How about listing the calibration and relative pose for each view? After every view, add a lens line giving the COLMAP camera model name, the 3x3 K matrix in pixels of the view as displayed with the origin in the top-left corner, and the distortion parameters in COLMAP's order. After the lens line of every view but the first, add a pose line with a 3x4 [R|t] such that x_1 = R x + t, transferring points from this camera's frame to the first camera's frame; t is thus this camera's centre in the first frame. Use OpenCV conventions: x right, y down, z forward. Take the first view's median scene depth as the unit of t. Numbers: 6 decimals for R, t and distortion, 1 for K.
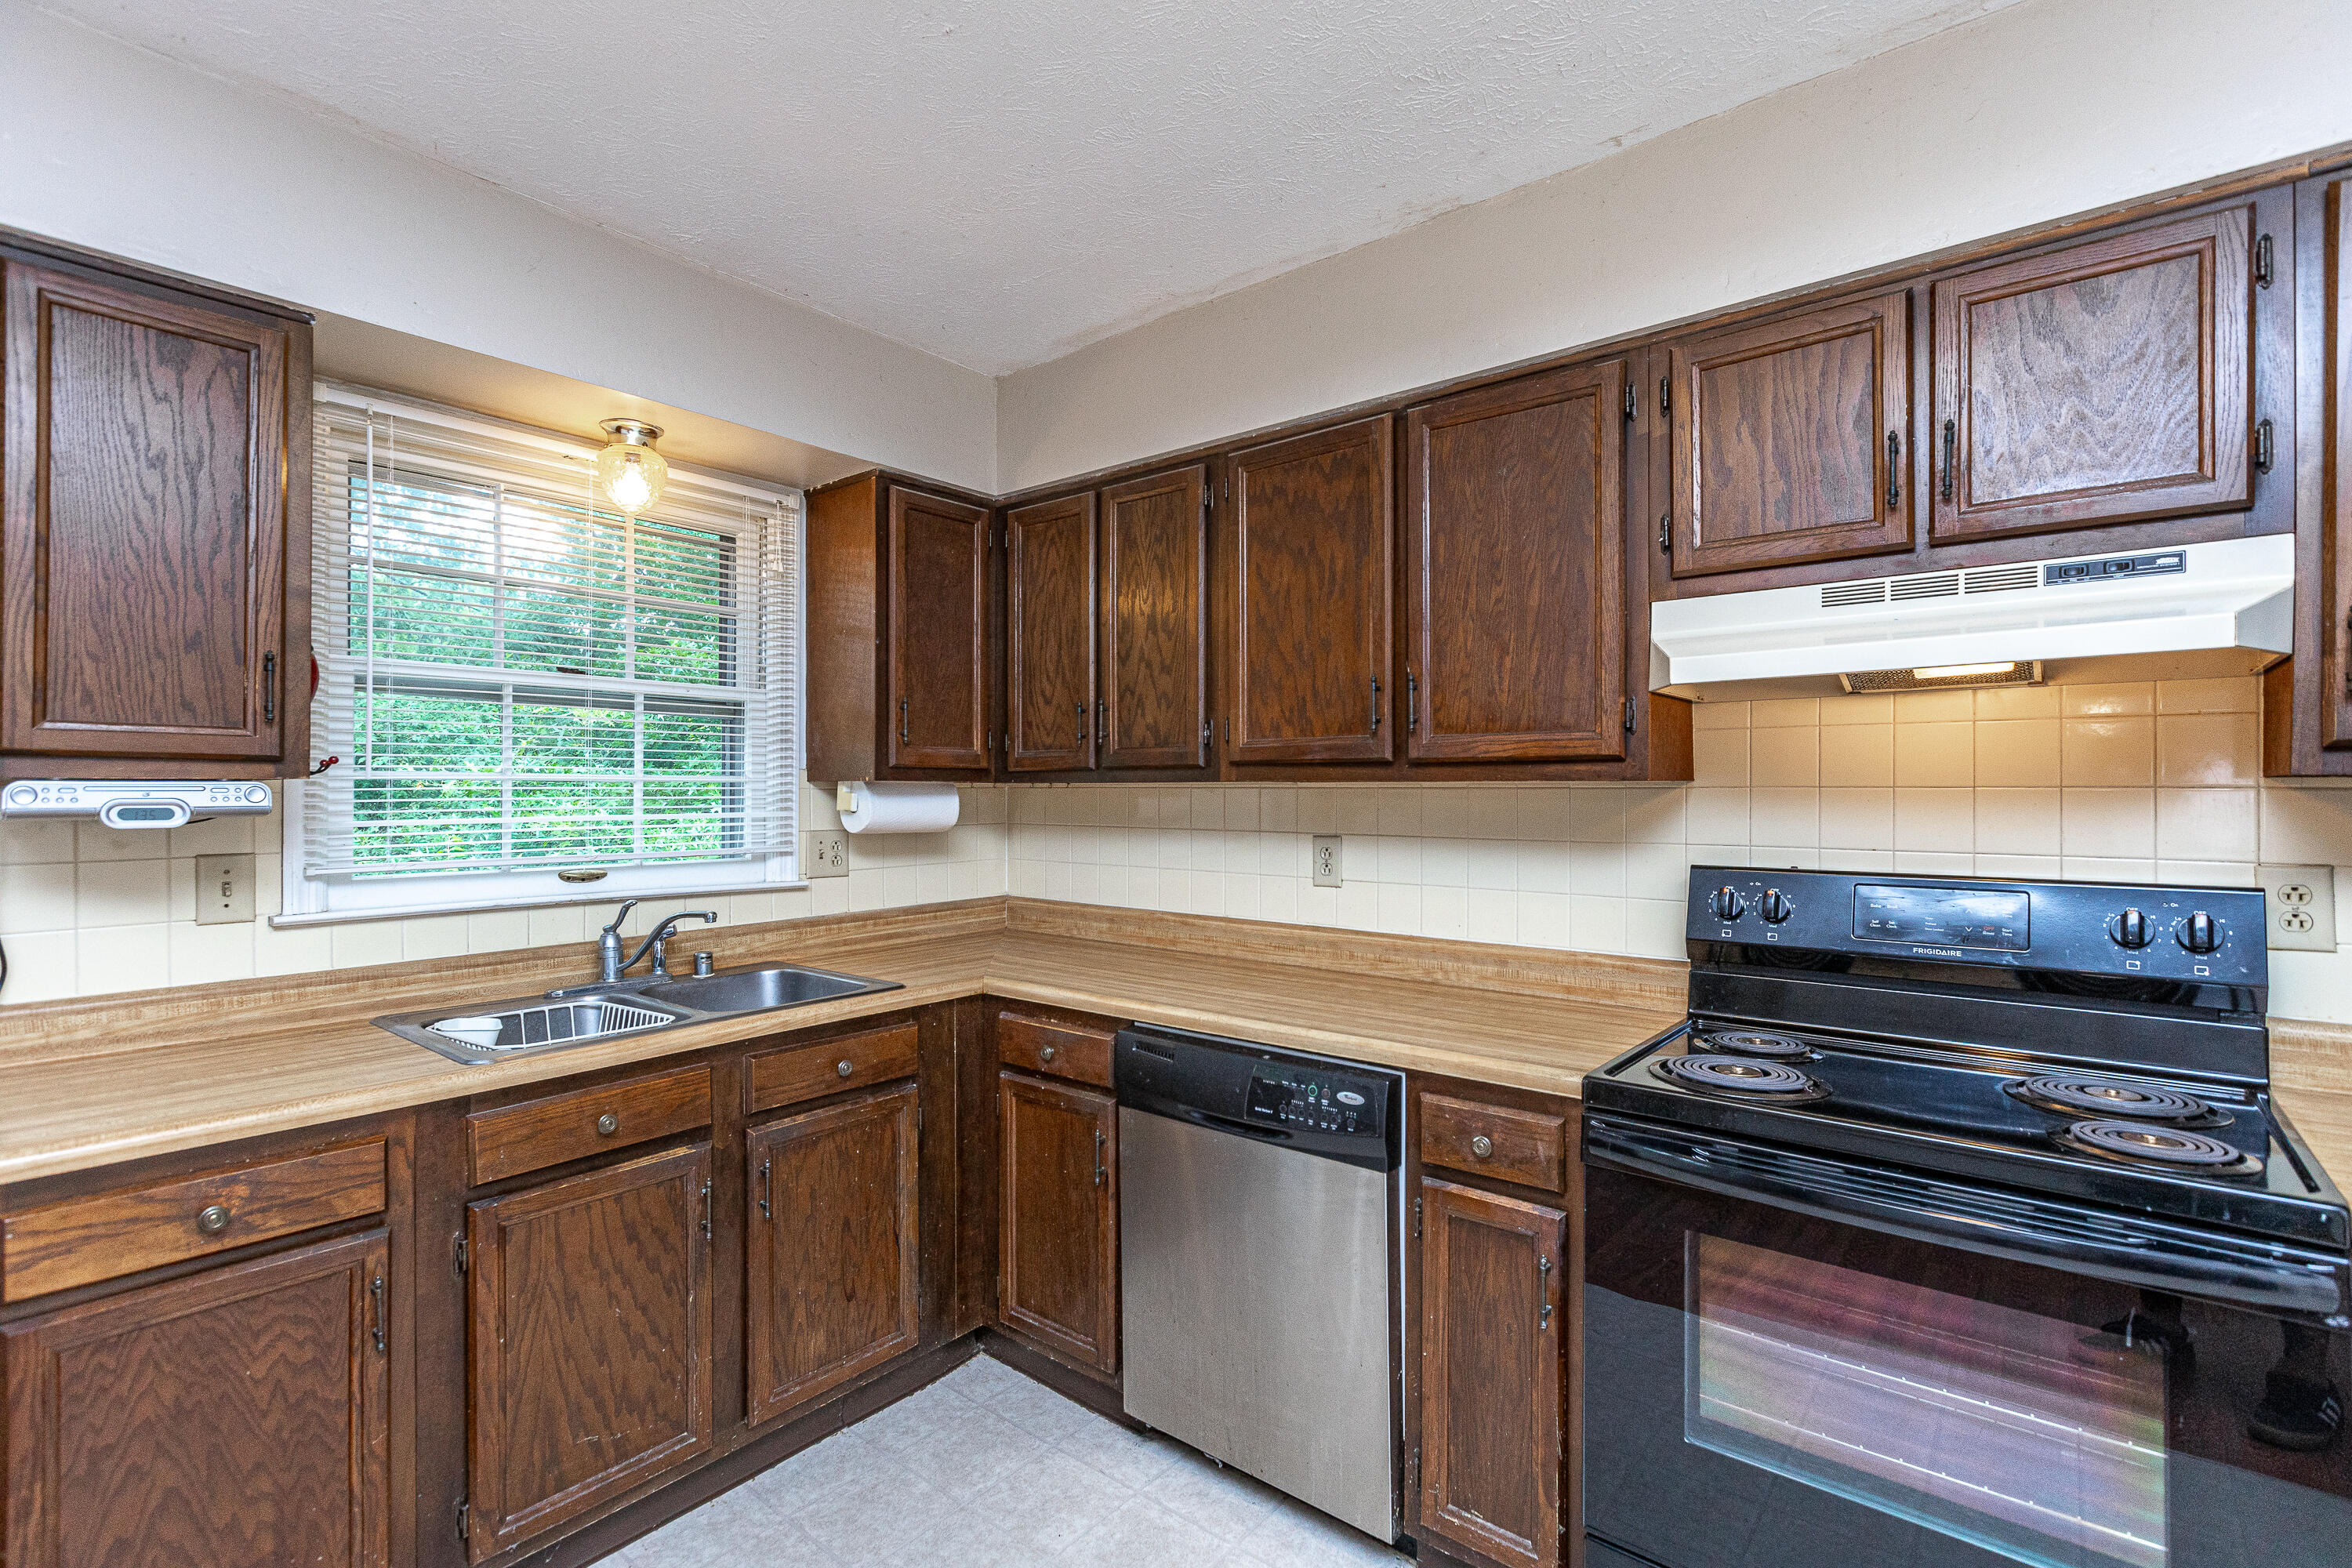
lens RADIAL K [[1061.8, 0, 1171.6], [0, 1061.8, 785.8], [0, 0, 1]] dist [0.001656, -0.000163]
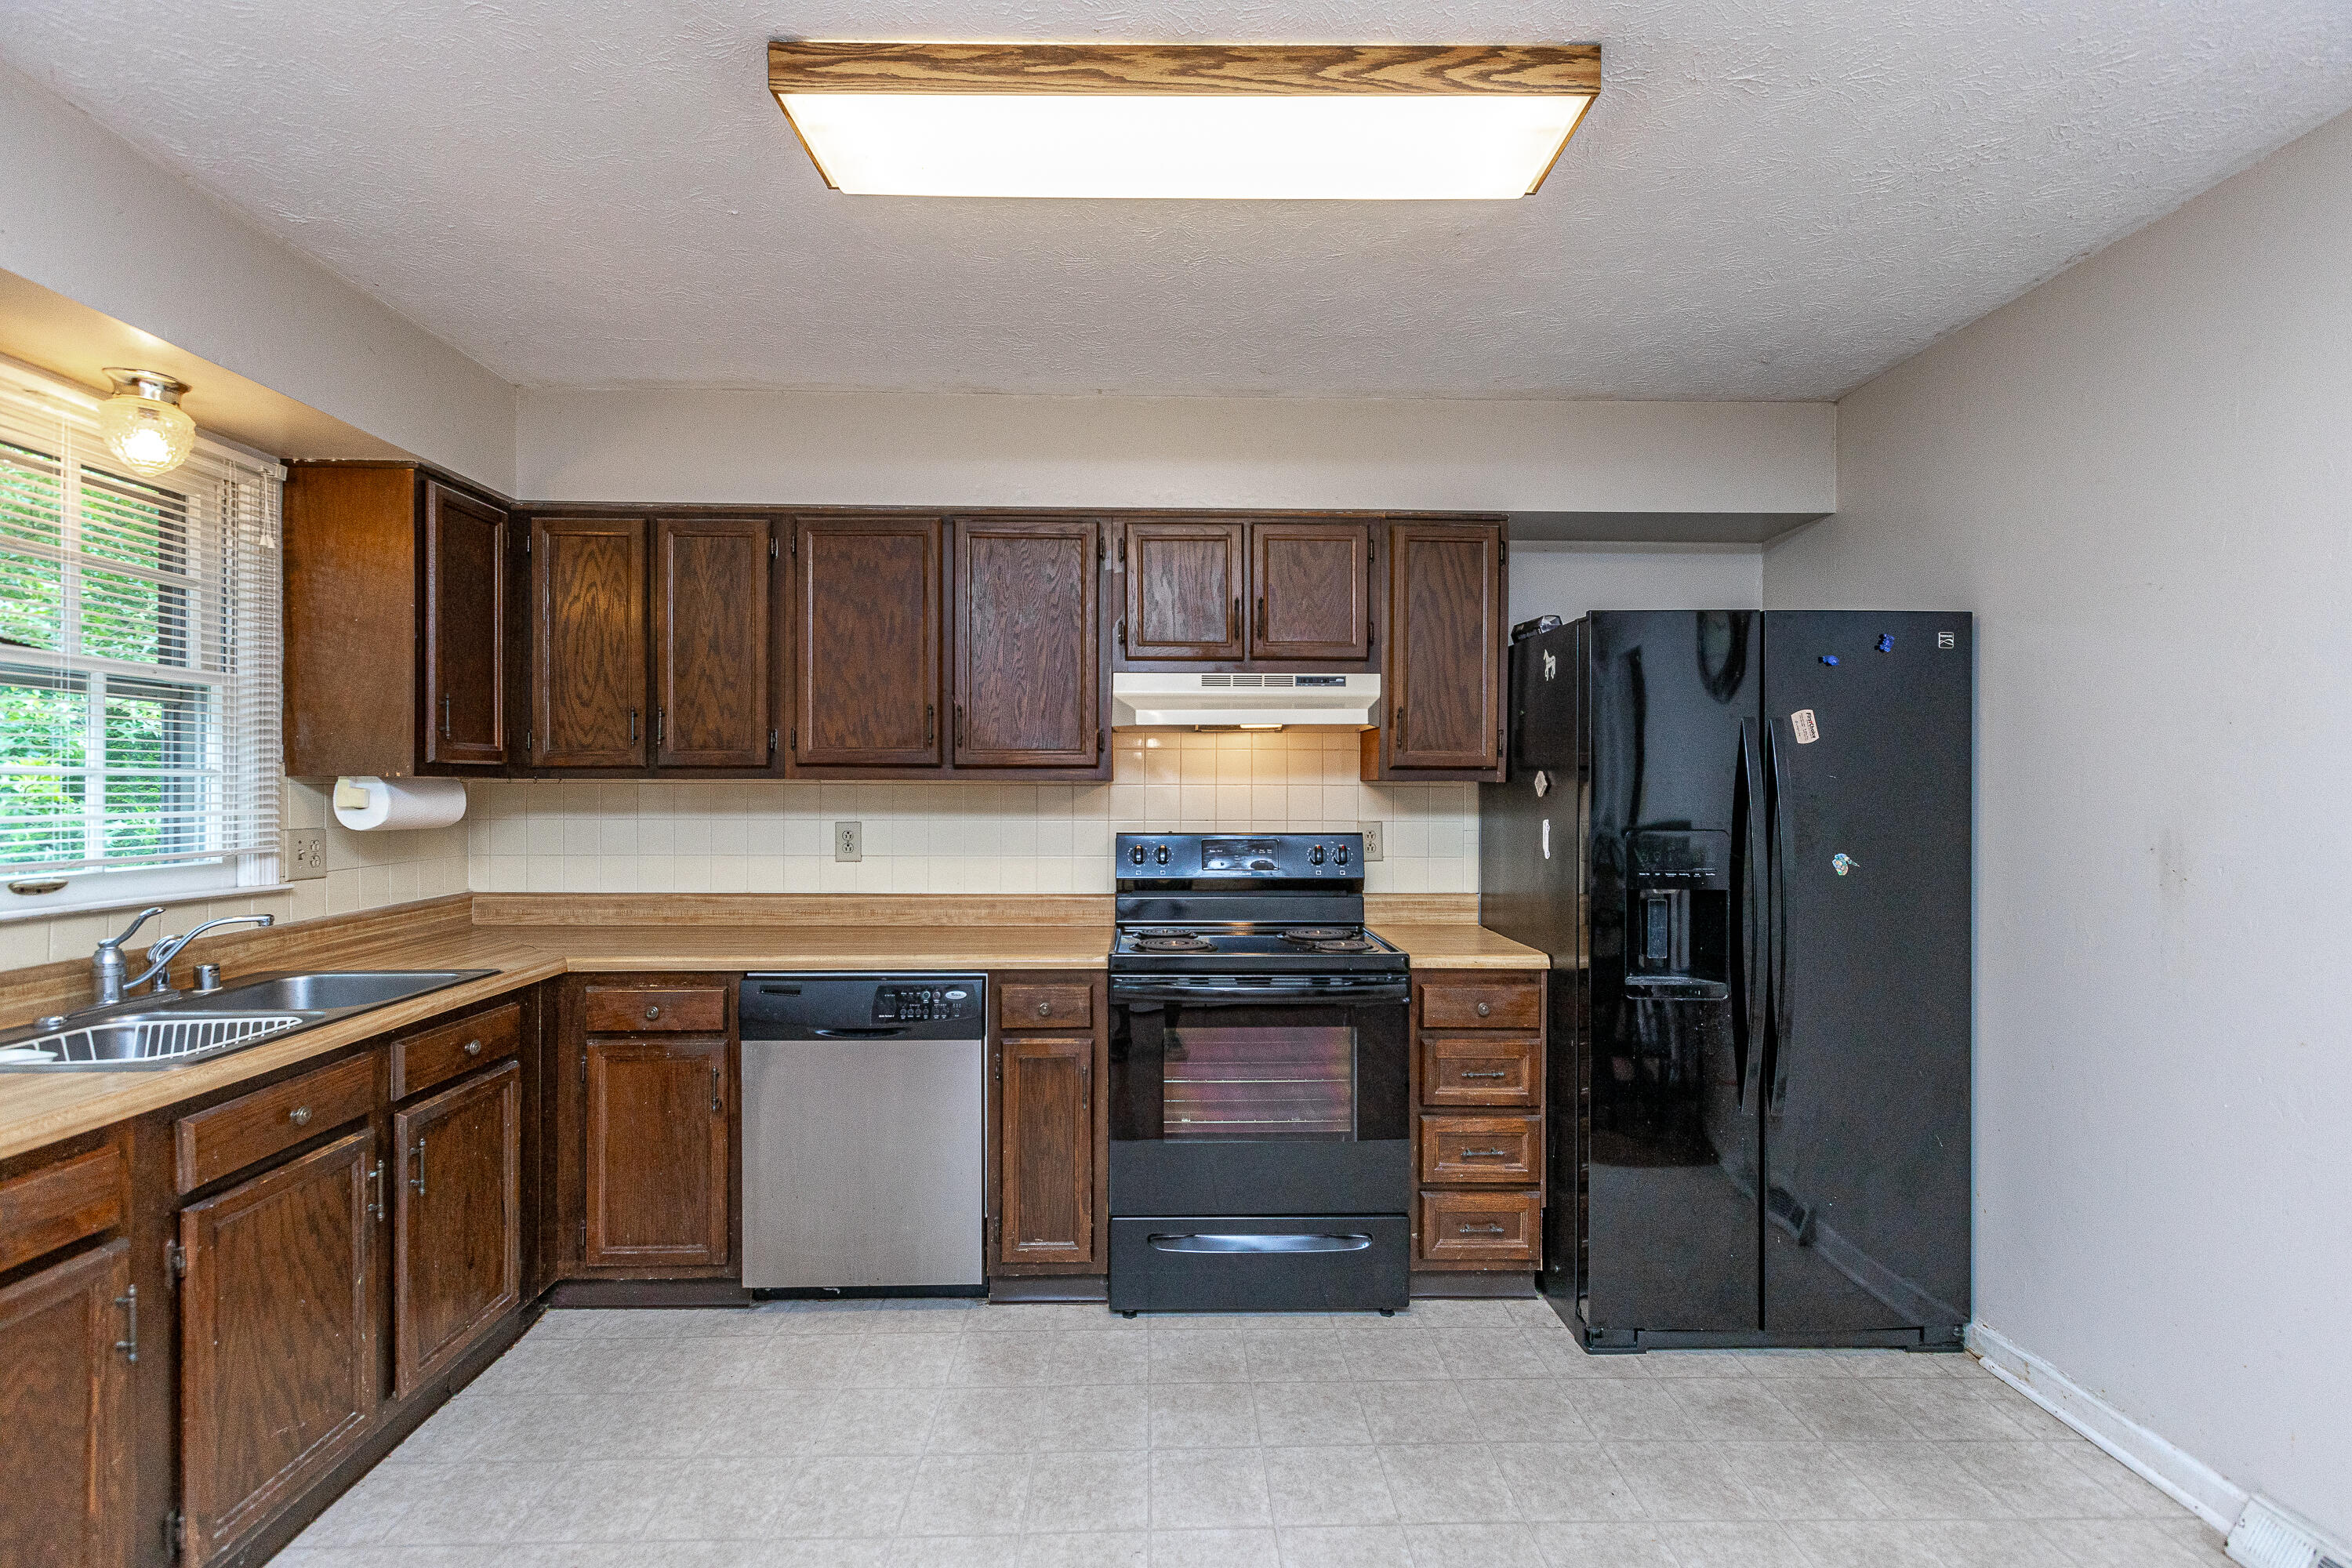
lens RADIAL K [[1061.8, 0, 1171.6], [0, 1061.8, 785.8], [0, 0, 1]] dist [0.001656, -0.000163]
pose [[0.753171, 0.000677, 0.657825, -0.459868], [-0.004479, 0.999982, 0.004098, -0.003573], [-0.657810, -0.006033, 0.753160, -0.246908]]
